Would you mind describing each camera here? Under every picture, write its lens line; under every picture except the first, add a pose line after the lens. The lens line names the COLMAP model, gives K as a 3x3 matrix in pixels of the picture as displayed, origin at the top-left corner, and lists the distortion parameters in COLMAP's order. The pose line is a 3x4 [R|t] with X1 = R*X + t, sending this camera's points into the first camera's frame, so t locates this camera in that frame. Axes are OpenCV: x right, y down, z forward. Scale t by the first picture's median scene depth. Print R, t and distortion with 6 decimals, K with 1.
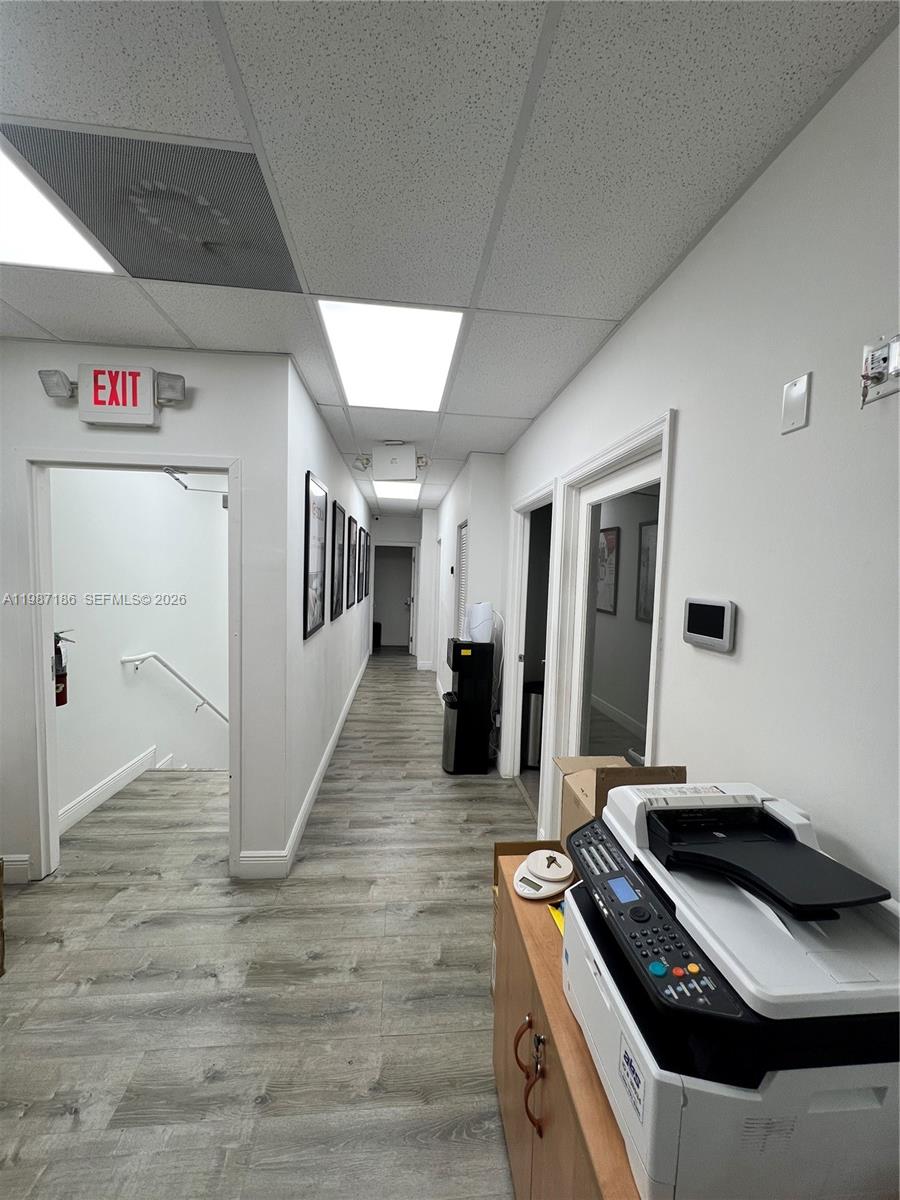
lens RADIAL K [[480.2, 0, 445.0], [0, 480.2, 601.2], [0, 0, 1]] dist [-0.000609, -0.000153]
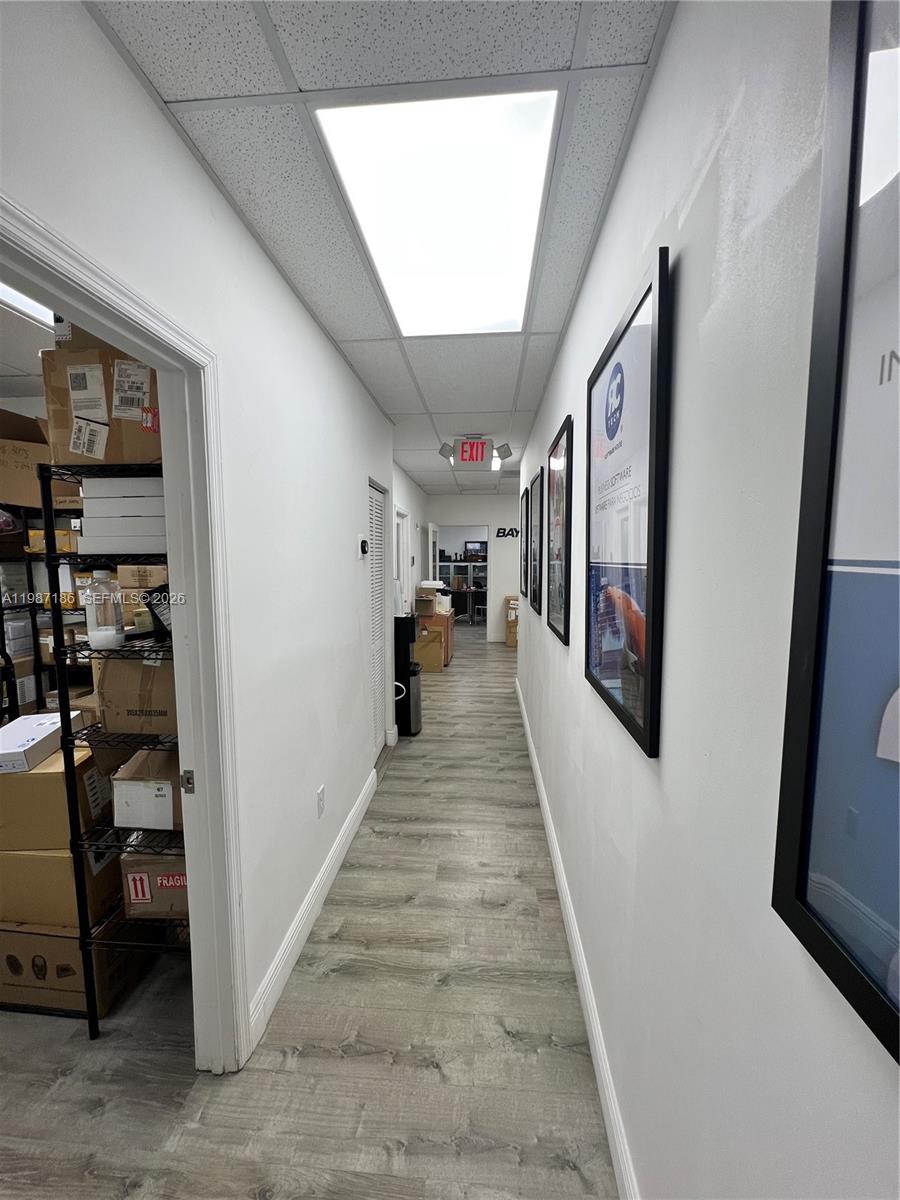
lens RADIAL K [[480.2, 0, 445.0], [0, 480.2, 601.2], [0, 0, 1]] dist [-0.000609, -0.000153]
pose [[-0.983551, -0.044851, 0.174972, -0.237084], [-0.016141, 0.986630, 0.162177, -0.123156], [-0.179906, 0.156685, -0.971125, 2.001334]]
